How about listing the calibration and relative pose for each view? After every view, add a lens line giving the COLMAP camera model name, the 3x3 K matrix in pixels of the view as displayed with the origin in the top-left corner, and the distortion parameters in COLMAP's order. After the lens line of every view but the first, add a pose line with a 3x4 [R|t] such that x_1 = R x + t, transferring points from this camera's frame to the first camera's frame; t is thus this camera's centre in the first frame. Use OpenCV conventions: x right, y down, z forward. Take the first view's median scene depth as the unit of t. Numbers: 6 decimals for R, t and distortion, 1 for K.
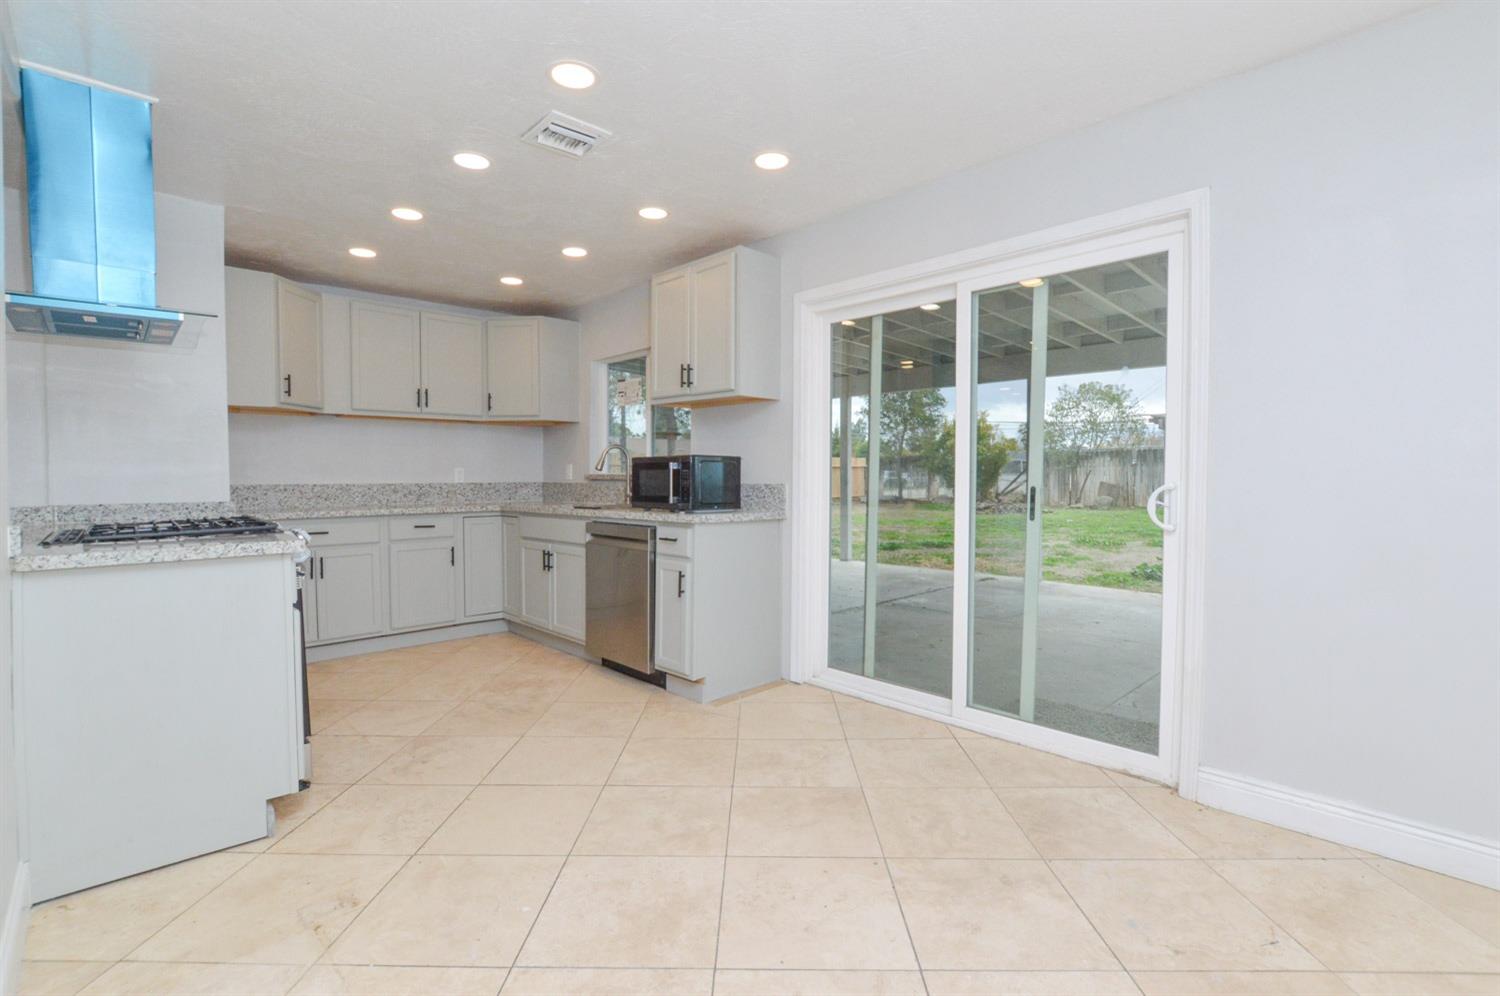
lens RADIAL K [[667.0, 0, 754.8], [0, 667.0, 499.6], [0, 0, 1]] dist [-0.017024, 0.000644]
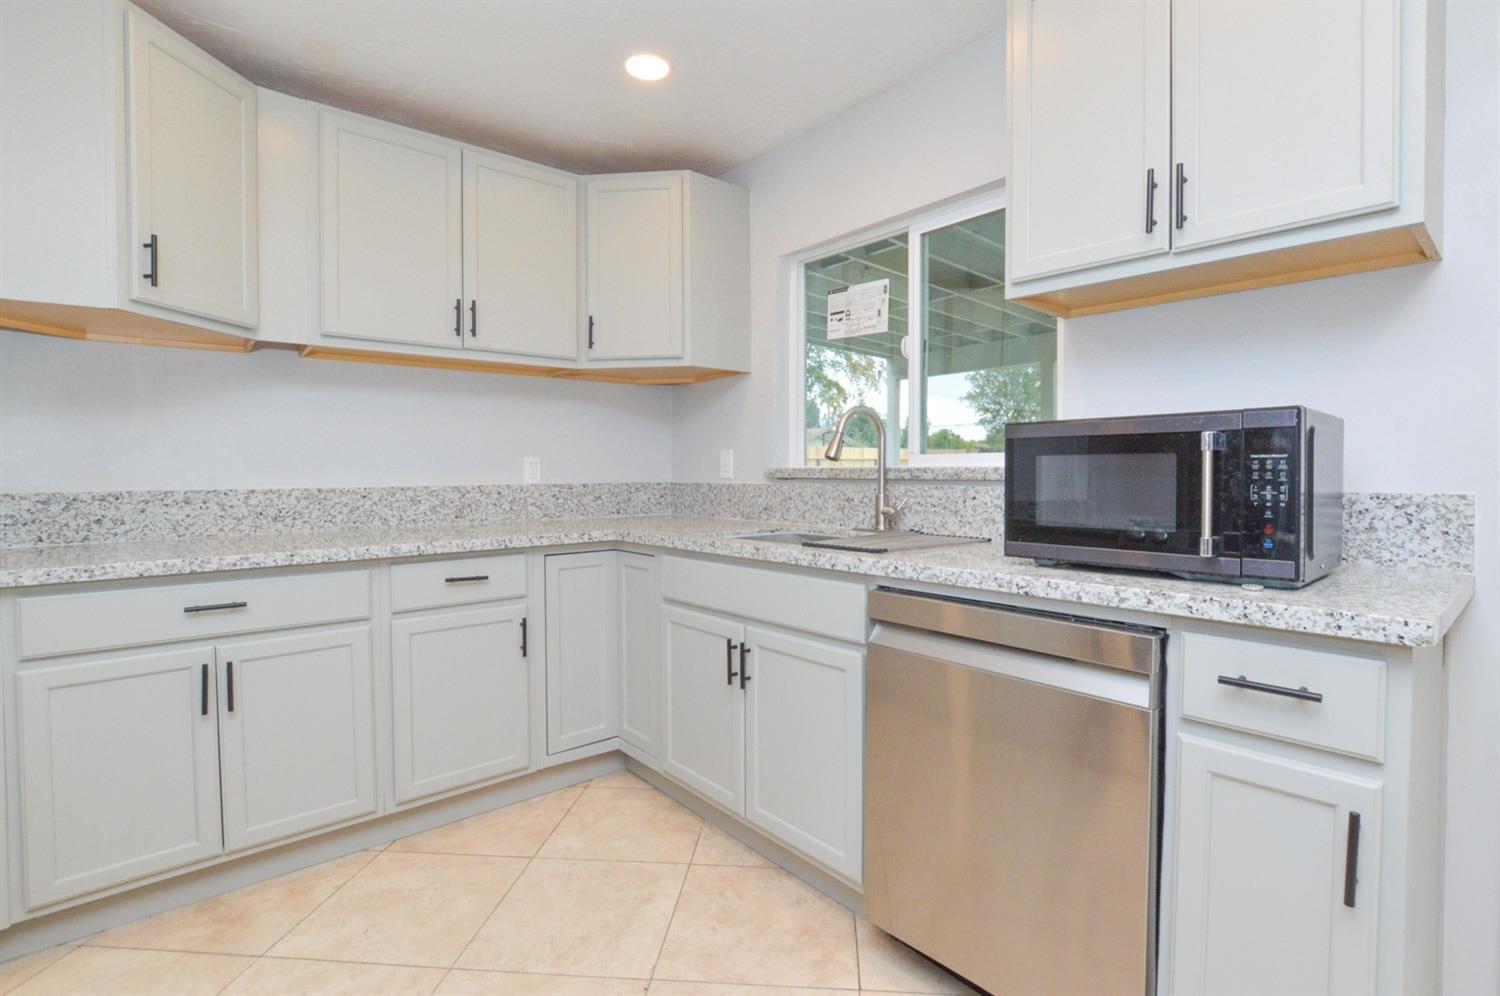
lens RADIAL K [[642.4, 0, 755.0], [0, 642.4, 483.9], [0, 0, 1]] dist [-0.001462, 0.000034]
pose [[0.998560, -0.000737, -0.053643, -0.262913], [-0.000021, 0.999900, -0.014119, -0.020587], [0.053649, 0.014100, 0.998460, 0.542683]]
